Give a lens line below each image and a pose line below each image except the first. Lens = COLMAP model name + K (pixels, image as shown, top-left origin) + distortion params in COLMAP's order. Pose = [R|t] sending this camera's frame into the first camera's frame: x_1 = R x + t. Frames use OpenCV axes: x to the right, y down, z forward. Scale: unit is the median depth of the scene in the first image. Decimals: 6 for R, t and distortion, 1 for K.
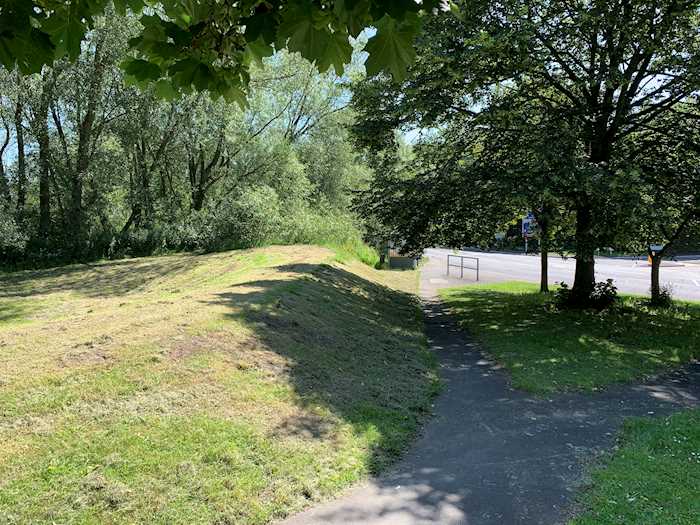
lens RADIAL K [[530.4, 0, 350.0], [0, 530.4, 262.5], [0, 0, 1]] dist [0.076265, -0.003419]
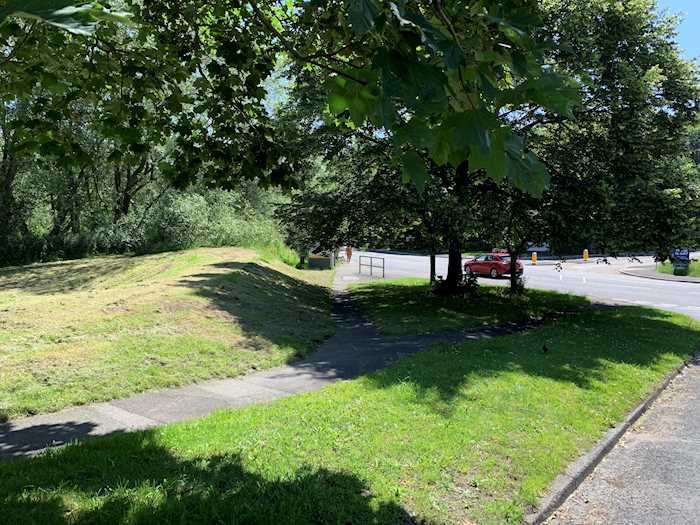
lens RADIAL K [[530.4, 0, 350.0], [0, 530.4, 262.5], [0, 0, 1]] dist [0.076265, -0.003419]
pose [[0.989486, -0.009095, 0.144345, -0.001888], [0.010105, 0.999929, -0.006269, 0.010252], [-0.144278, 0.007662, 0.989508, -0.175583]]
